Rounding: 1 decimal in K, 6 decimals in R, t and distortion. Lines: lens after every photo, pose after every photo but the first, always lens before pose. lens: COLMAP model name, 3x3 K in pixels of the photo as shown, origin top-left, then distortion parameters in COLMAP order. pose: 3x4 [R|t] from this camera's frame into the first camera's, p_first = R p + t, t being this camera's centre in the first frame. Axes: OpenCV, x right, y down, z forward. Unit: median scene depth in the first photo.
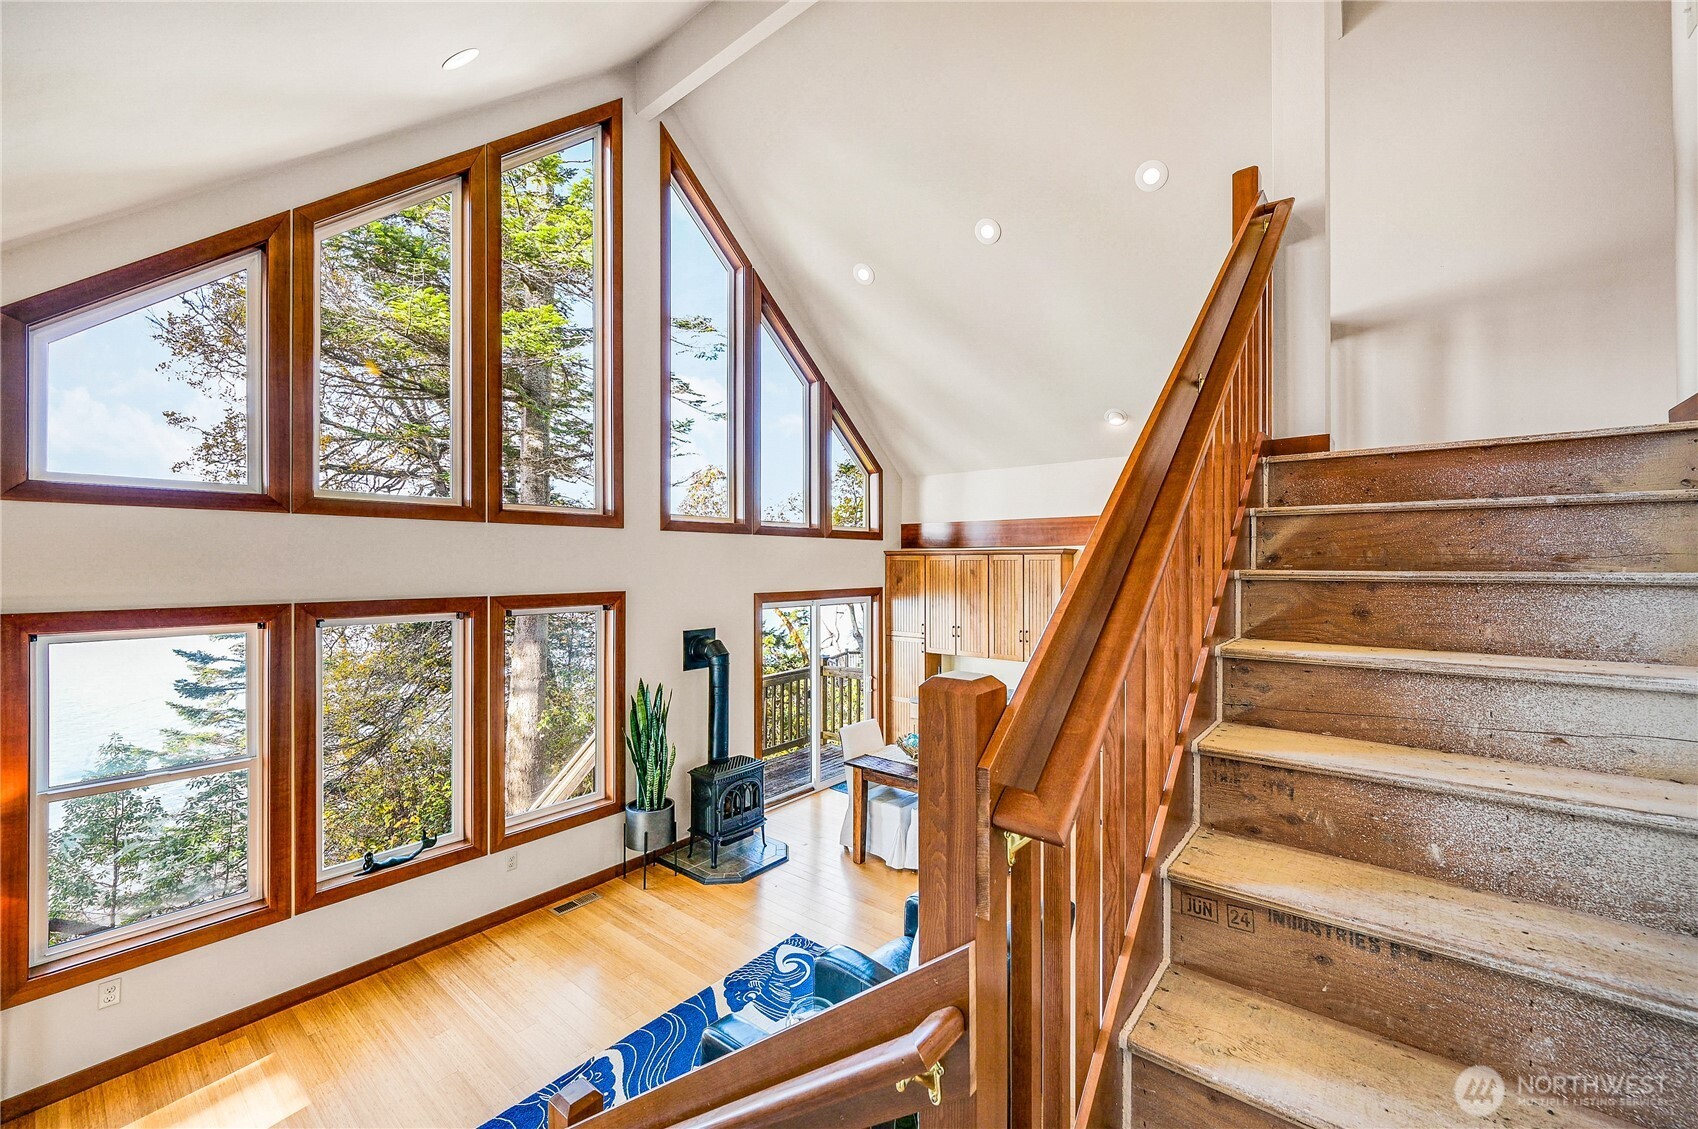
lens RADIAL K [[668.9, 0, 854.6], [0, 668.9, 562.4], [0, 0, 1]] dist [-0.001031, 0.000204]
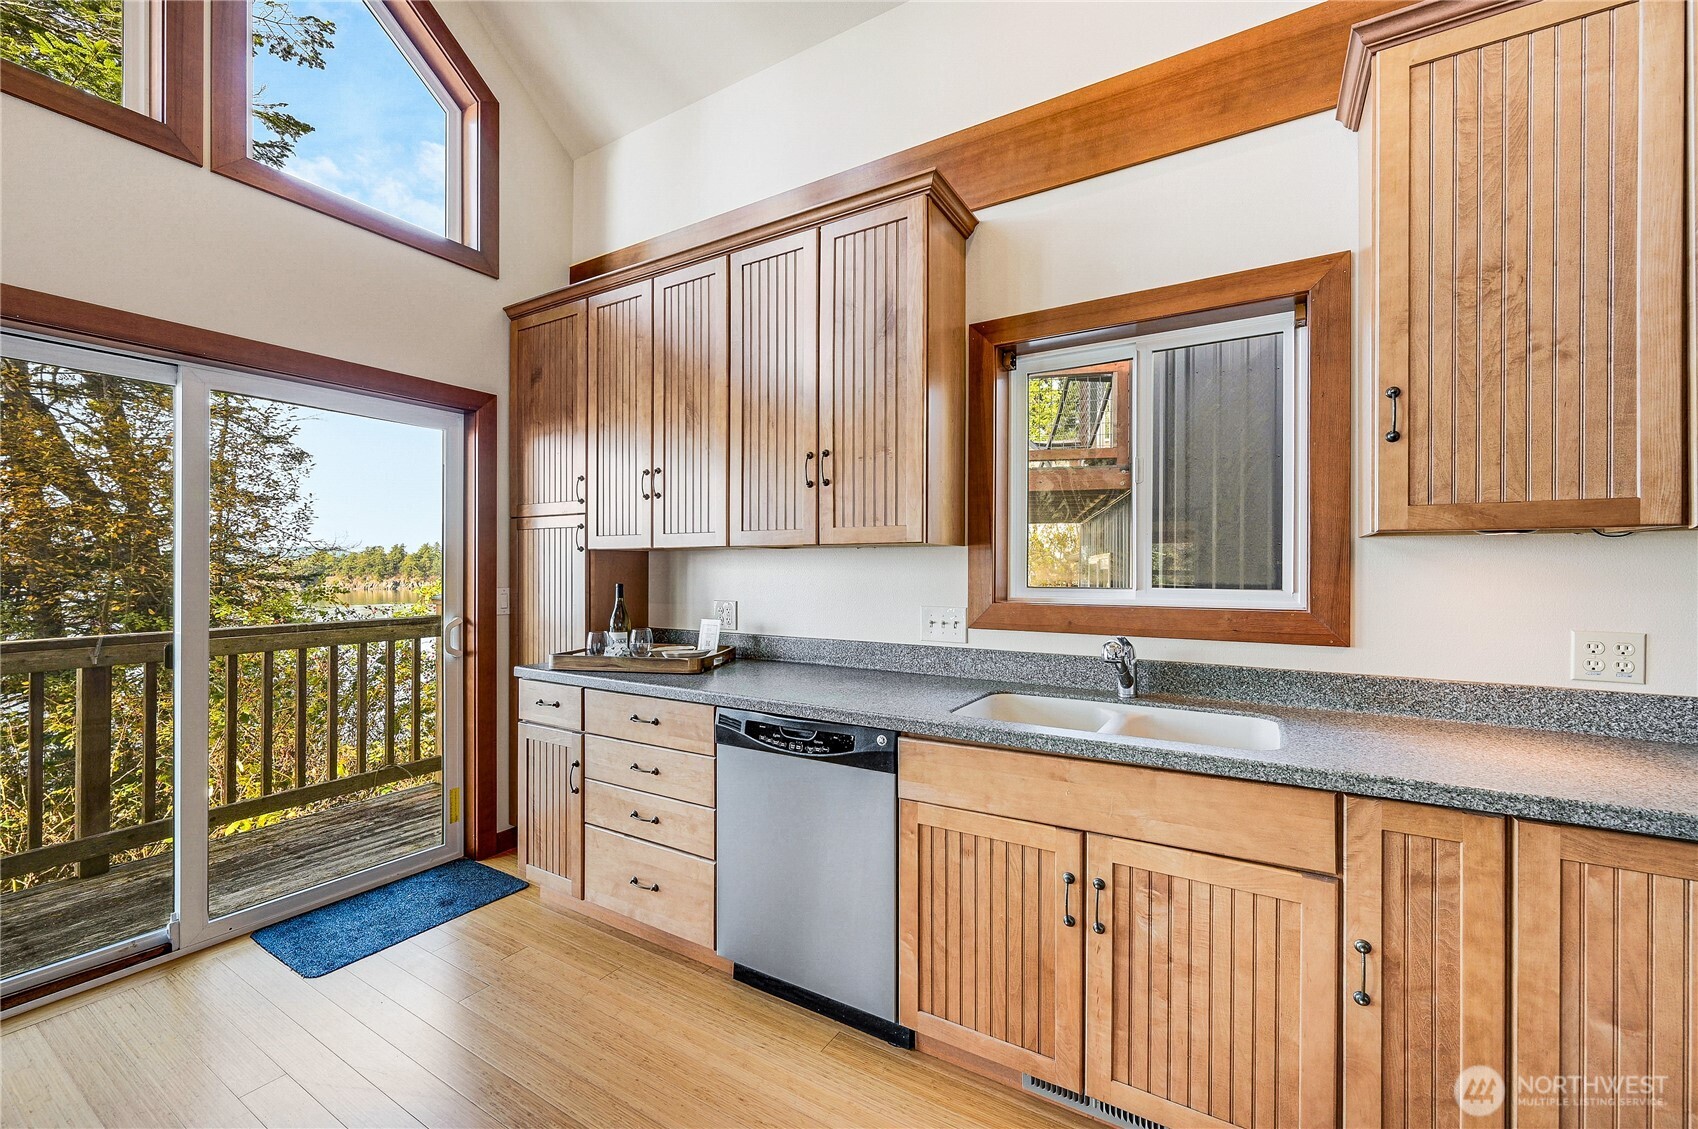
lens RADIAL K [[683.6, 0, 841.5], [0, 683.6, 573.1], [0, 0, 1]] dist [-0.002979, -0.000088]
pose [[0.990350, 0.009086, 0.138287, 0.287080], [-0.009868, 0.999939, 0.004974, 0.211709], [-0.138234, -0.006291, 0.990380, 0.868628]]
